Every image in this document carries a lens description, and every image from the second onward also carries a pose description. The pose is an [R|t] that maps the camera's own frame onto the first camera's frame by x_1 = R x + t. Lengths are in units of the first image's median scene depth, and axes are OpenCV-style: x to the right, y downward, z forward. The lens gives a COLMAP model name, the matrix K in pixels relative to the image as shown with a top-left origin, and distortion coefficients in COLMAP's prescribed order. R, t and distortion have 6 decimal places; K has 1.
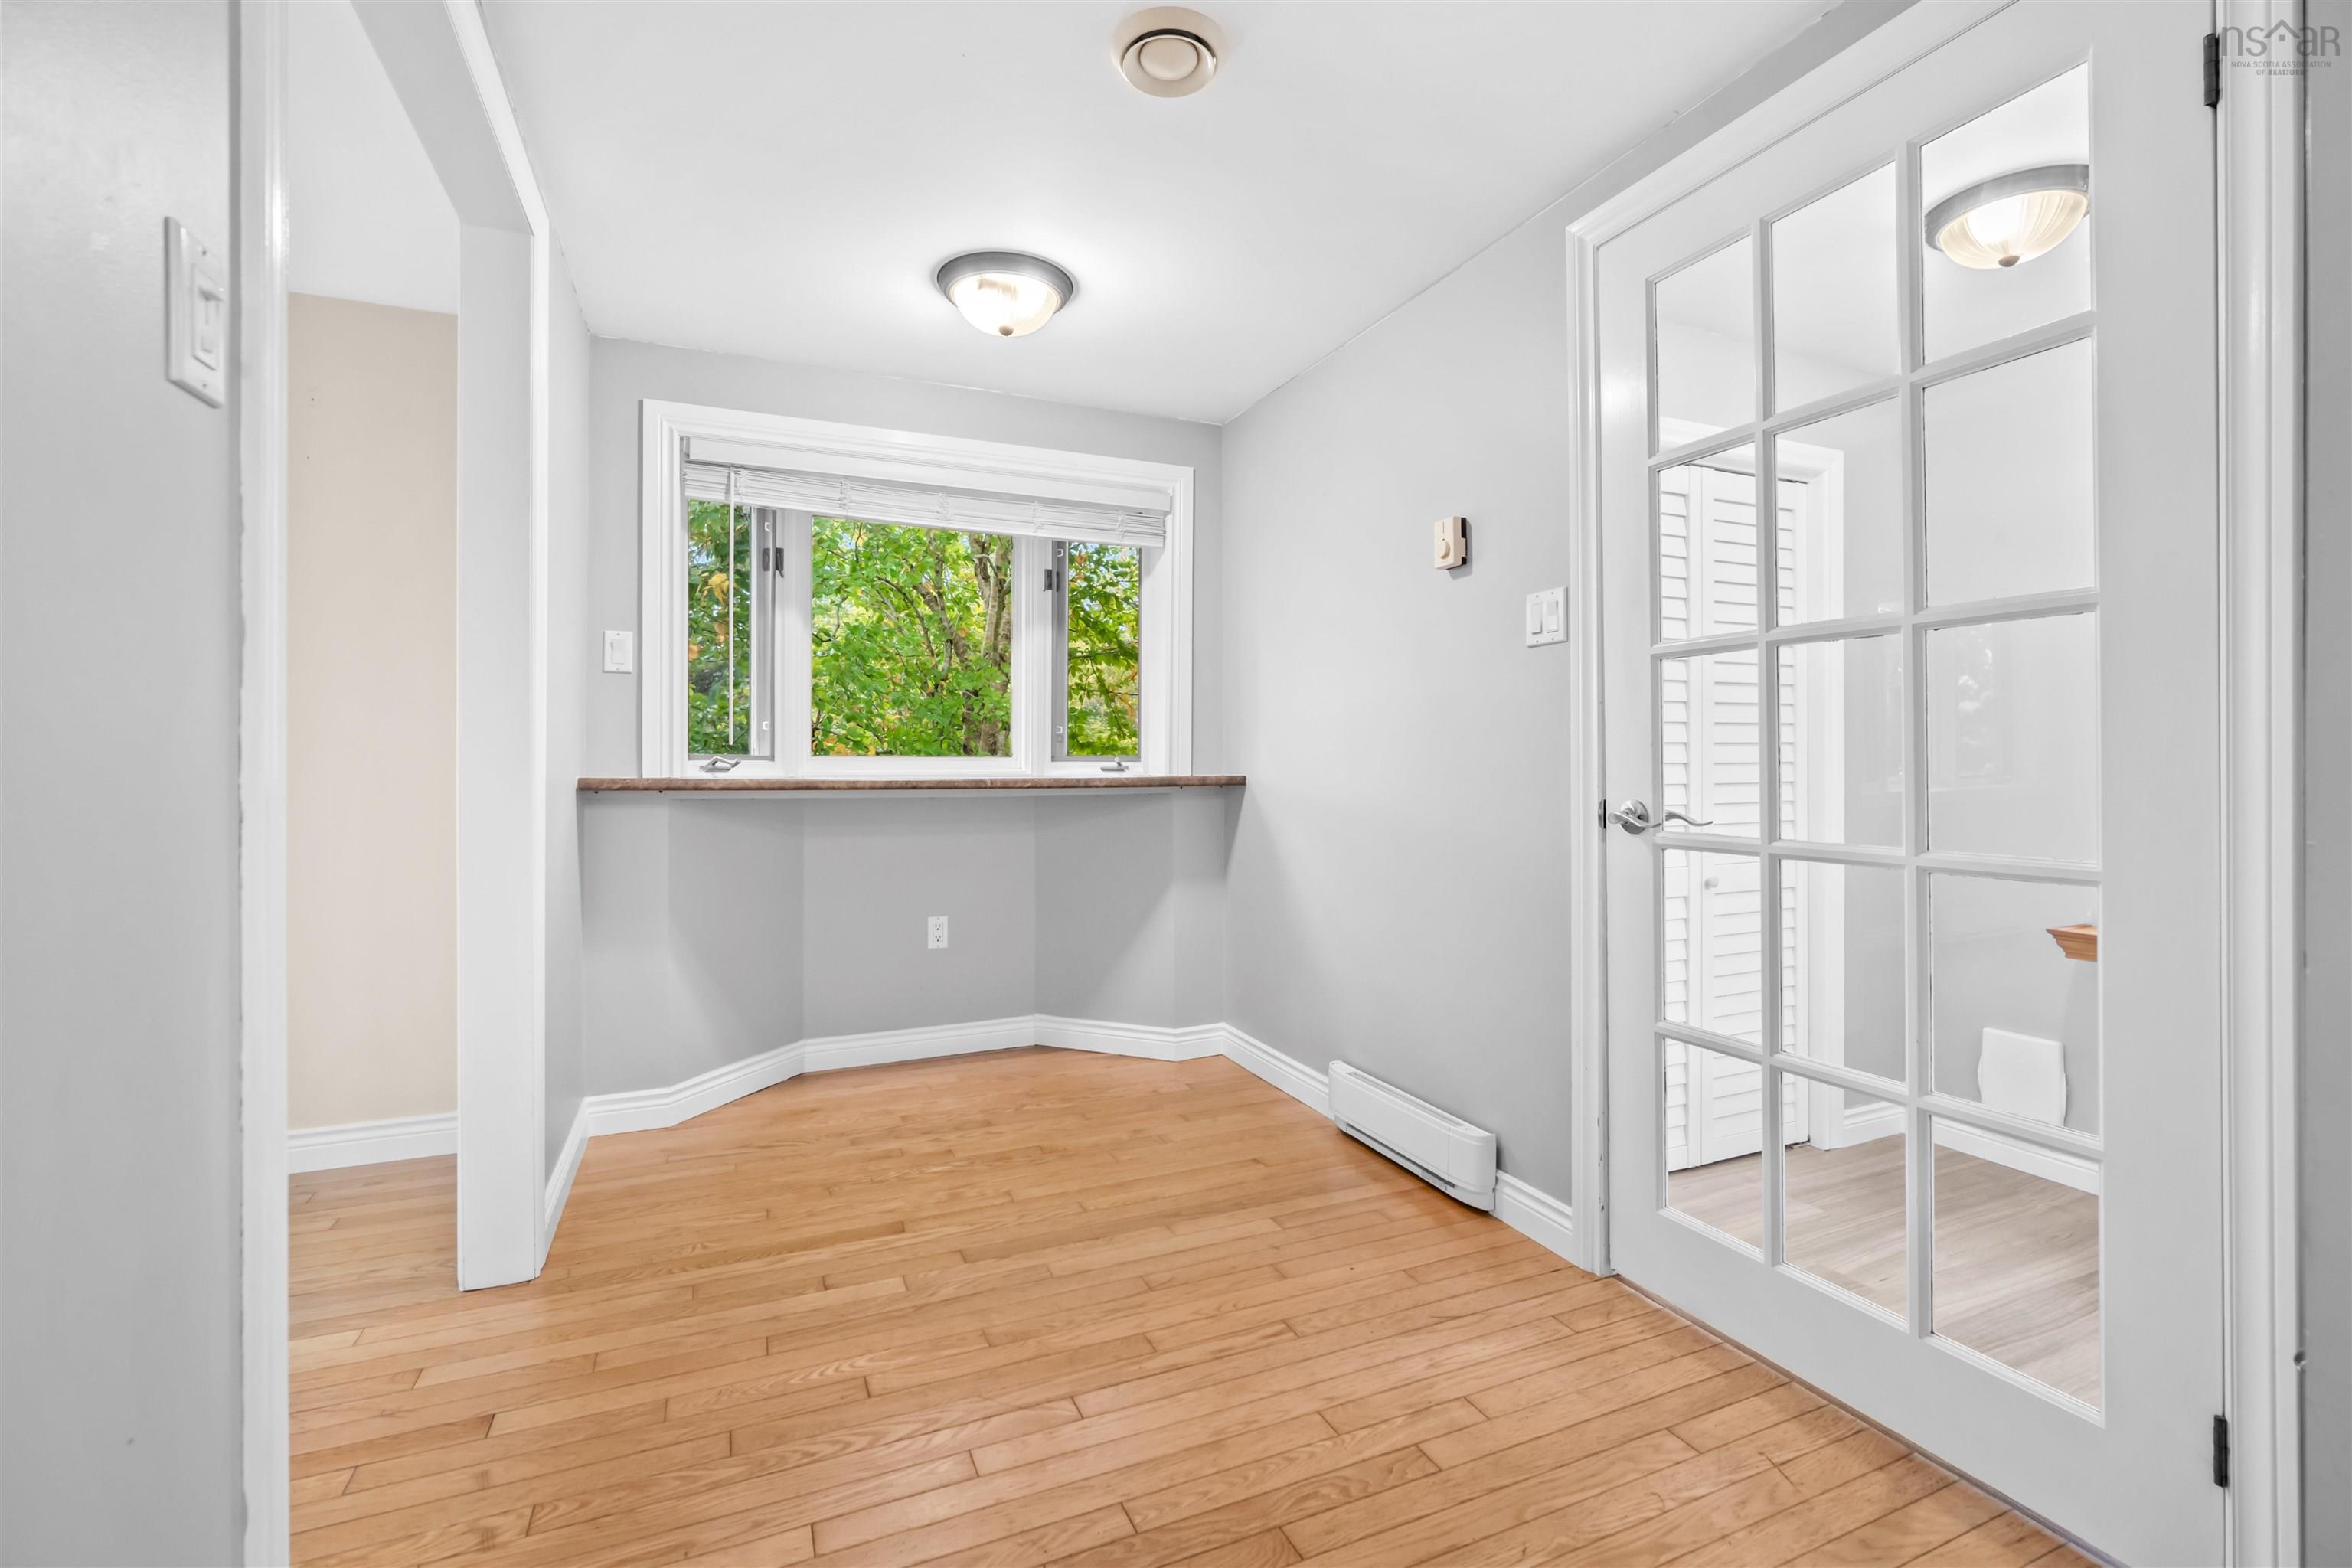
lens RADIAL K [[1023.3, 0, 1177.2], [0, 1023.3, 758.8], [0, 0, 1]] dist [-0.016345, 0.005717]
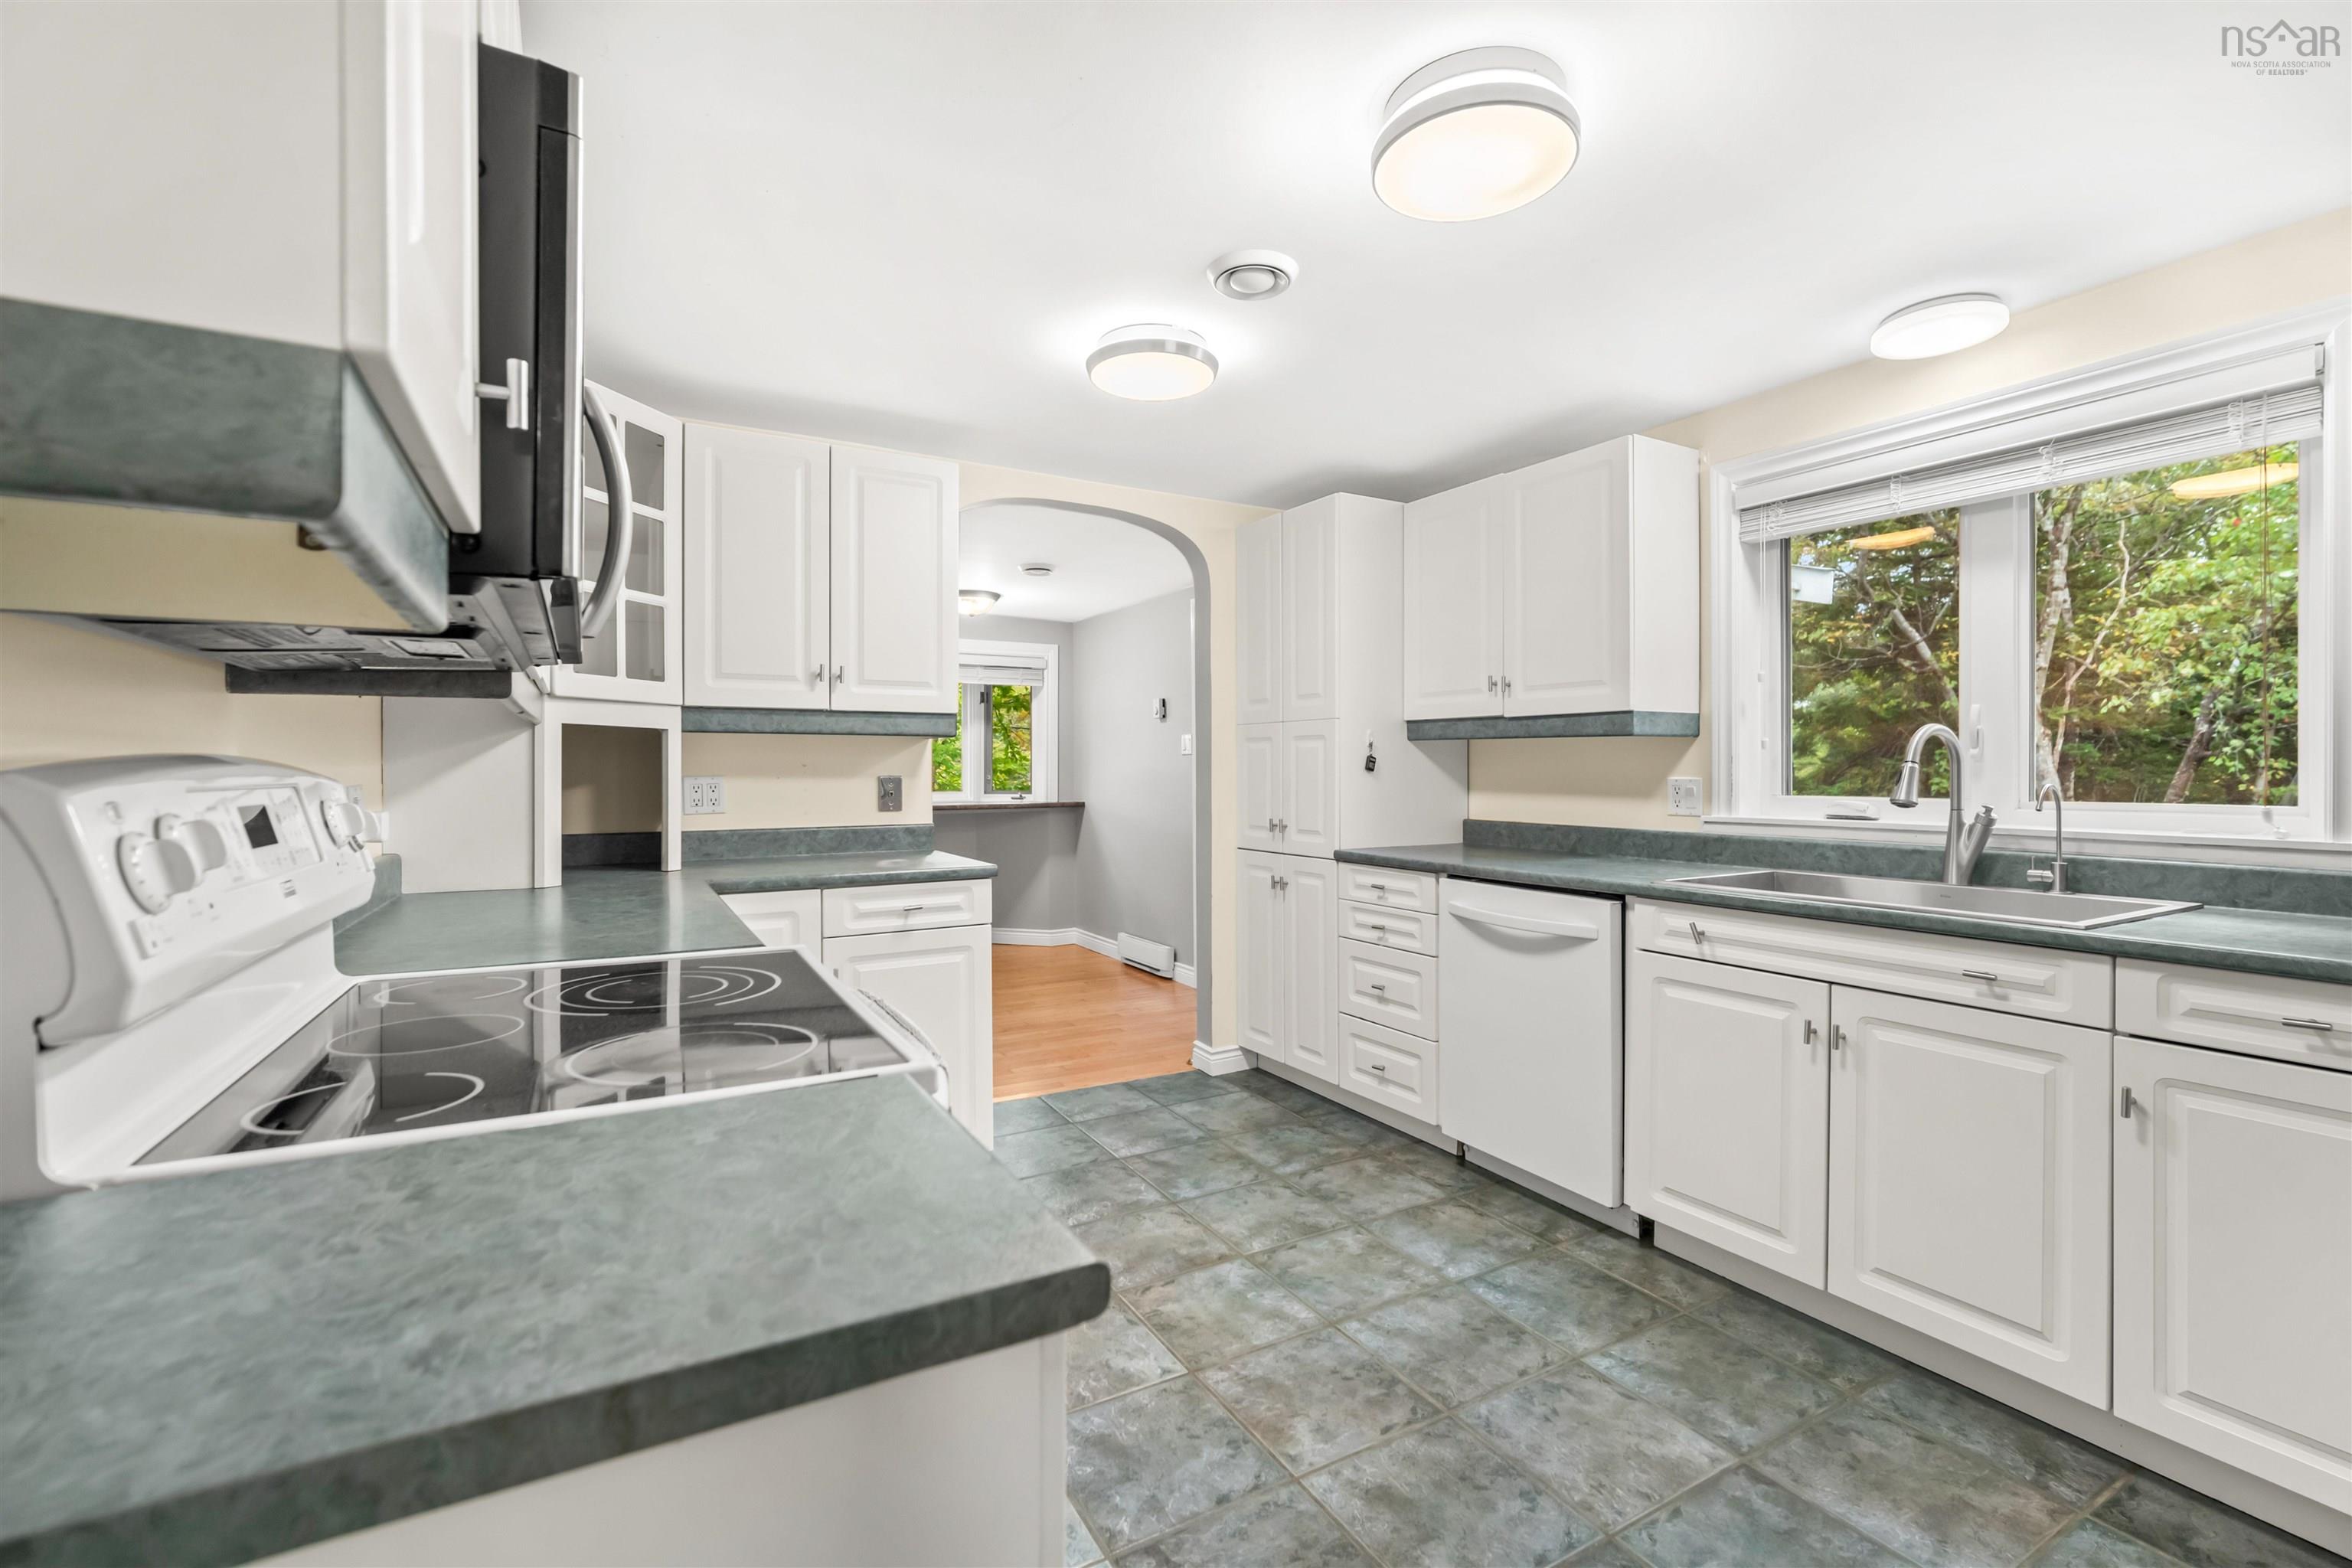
lens RADIAL K [[1023.3, 0, 1181.3], [0, 1023.3, 769.1], [0, 0, 1]] dist [-0.016345, 0.005717]
pose [[0.994636, -0.002861, 0.103399, 0.061367], [0.002720, 0.999995, 0.001507, -0.063712], [-0.103403, -0.001218, 0.994639, -1.284725]]
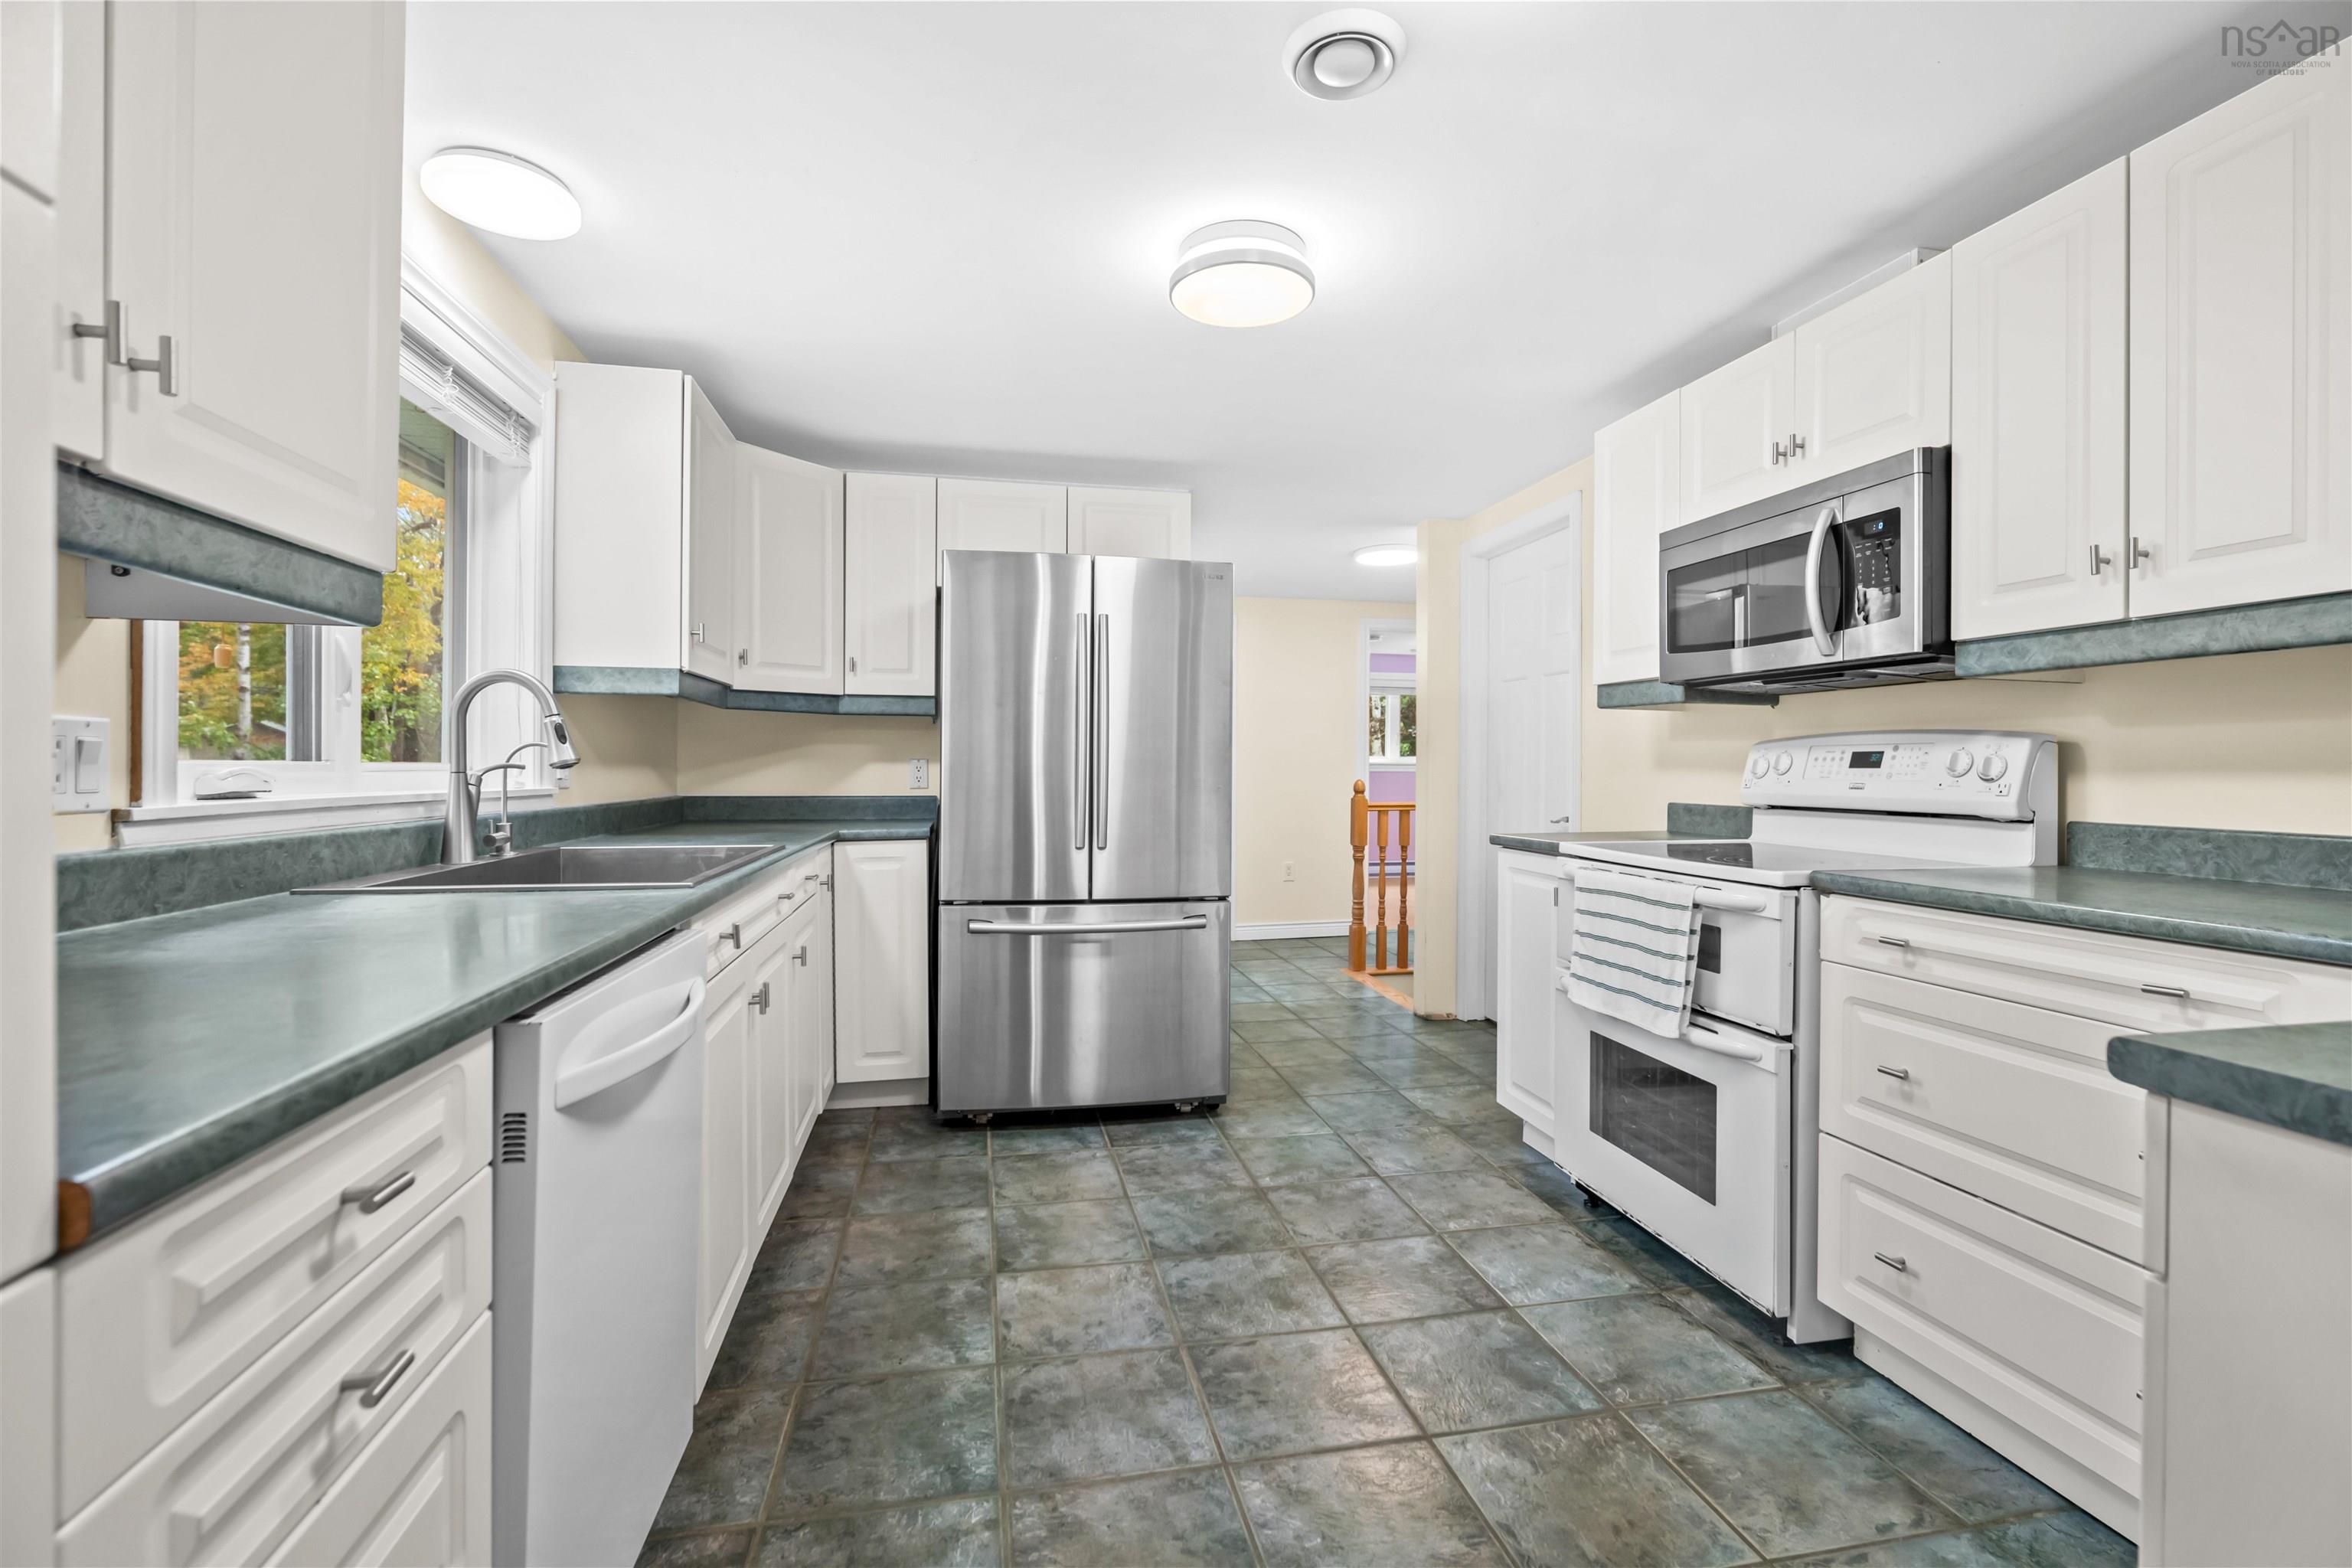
lens RADIAL K [[1023.3, 0, 1184.9], [0, 1023.3, 767.8], [0, 0, 1]] dist [-0.016345, 0.005717]
pose [[-0.978252, -0.005793, 0.207341, 0.164318], [-0.006082, 0.999981, -0.000757, -0.031335], [-0.207332, -0.002002, -0.978269, 0.108910]]
